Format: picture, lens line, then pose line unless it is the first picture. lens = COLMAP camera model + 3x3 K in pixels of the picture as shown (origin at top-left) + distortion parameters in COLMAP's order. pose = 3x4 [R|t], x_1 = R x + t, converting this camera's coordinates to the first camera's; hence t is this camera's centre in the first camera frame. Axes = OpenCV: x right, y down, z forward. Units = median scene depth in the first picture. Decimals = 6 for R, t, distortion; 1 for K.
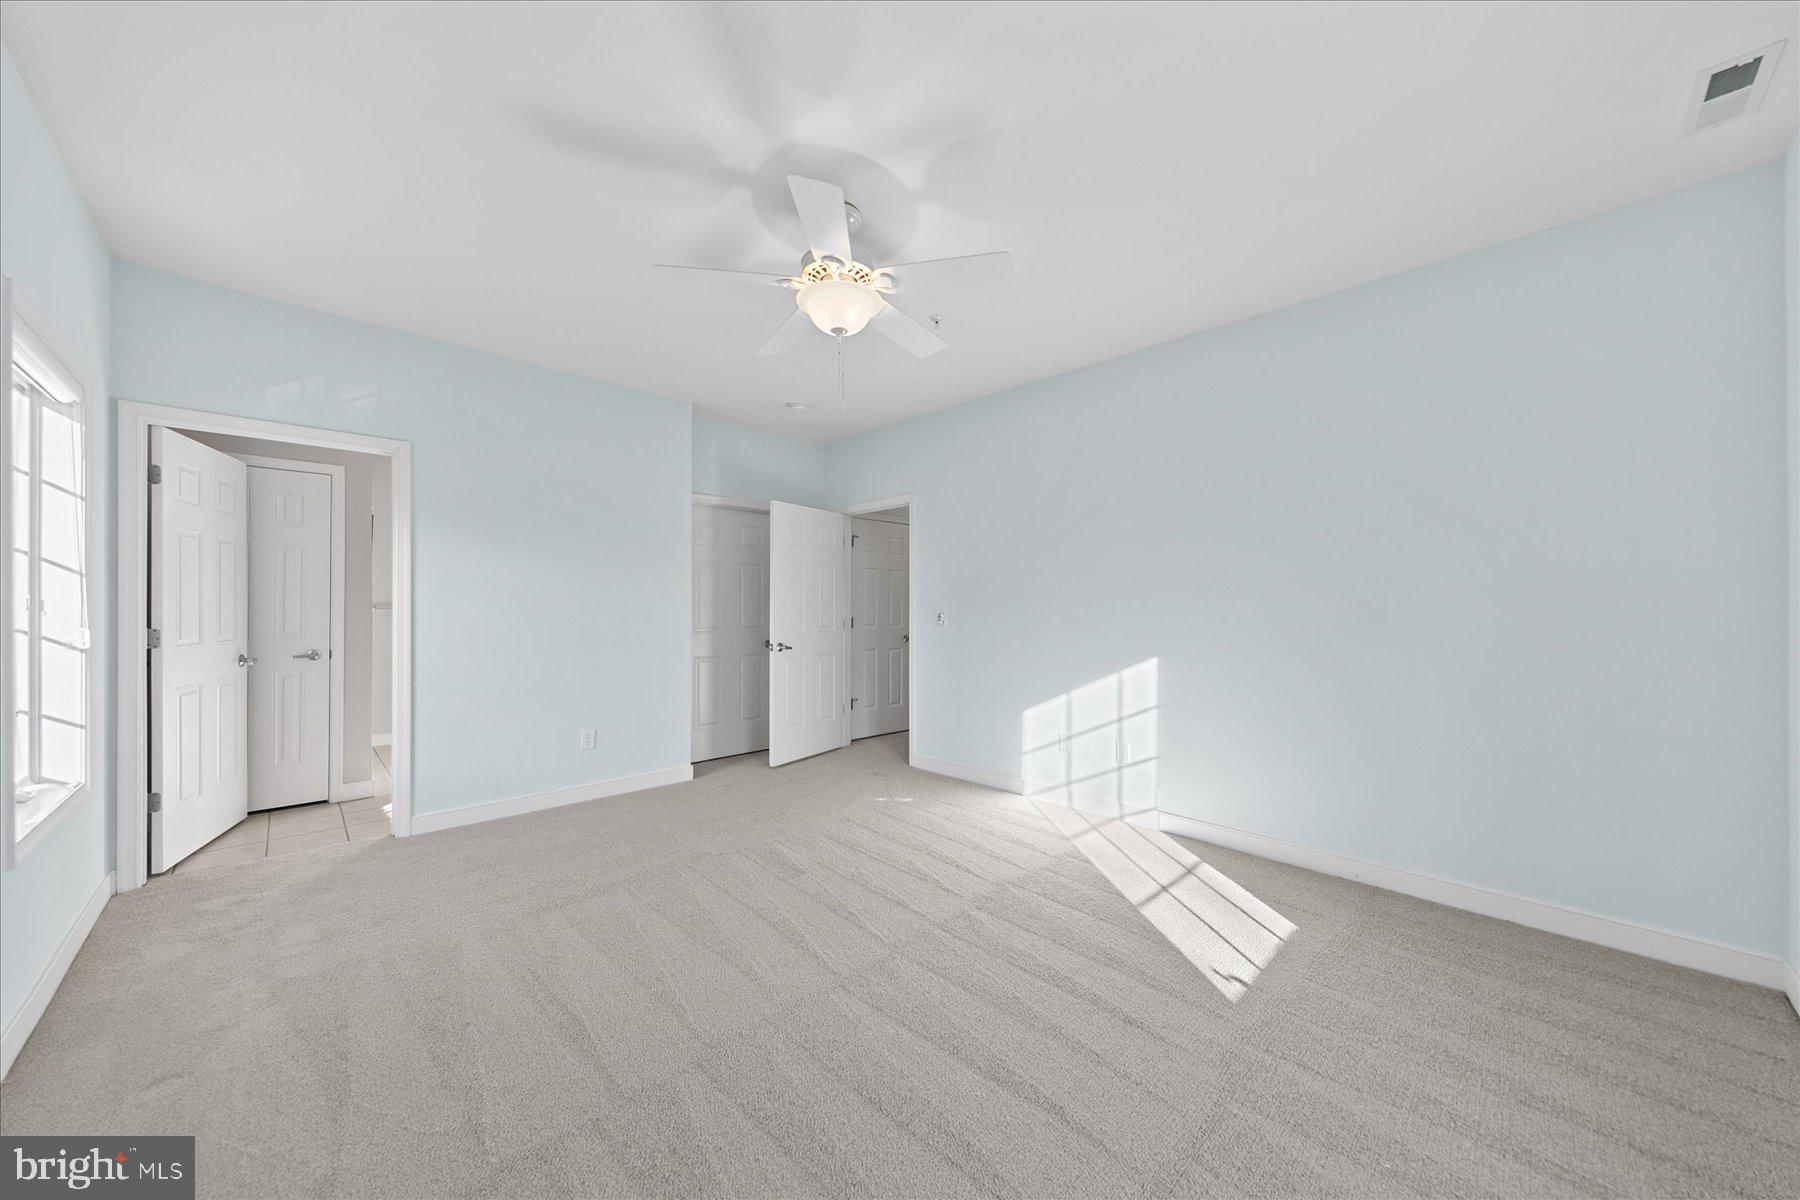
lens RADIAL K [[630.5, 0, 893.4], [0, 630.5, 601.8], [0, 0, 1]] dist [0.005860, -0.000031]
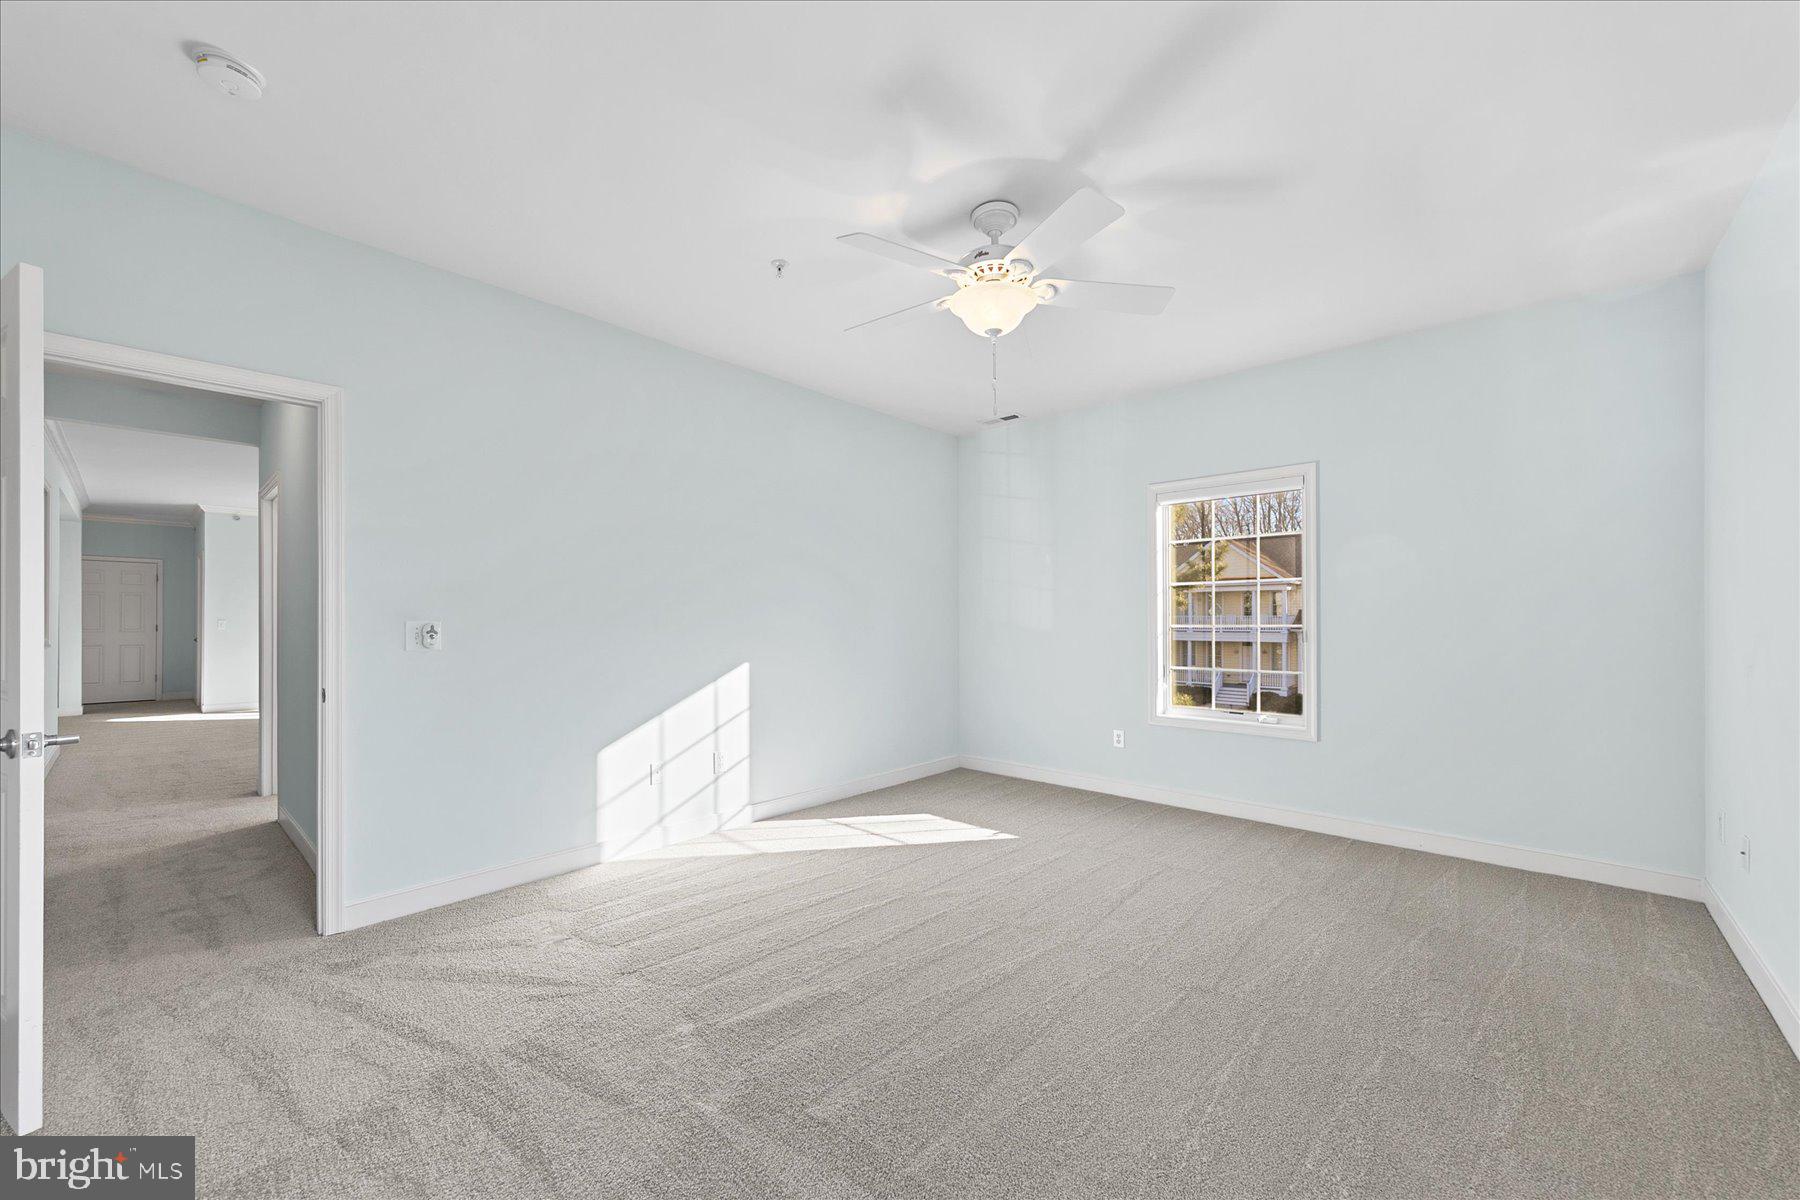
lens RADIAL K [[704.5, 0, 893.3], [0, 704.5, 615.1], [0, 0, 1]] dist [0.001504, 0.000035]
pose [[-0.068049, 0.002486, 0.997679, -0.779246], [-0.003604, 0.999990, -0.002738, 0.009469], [-0.997675, -0.003782, -0.068039, 0.823038]]
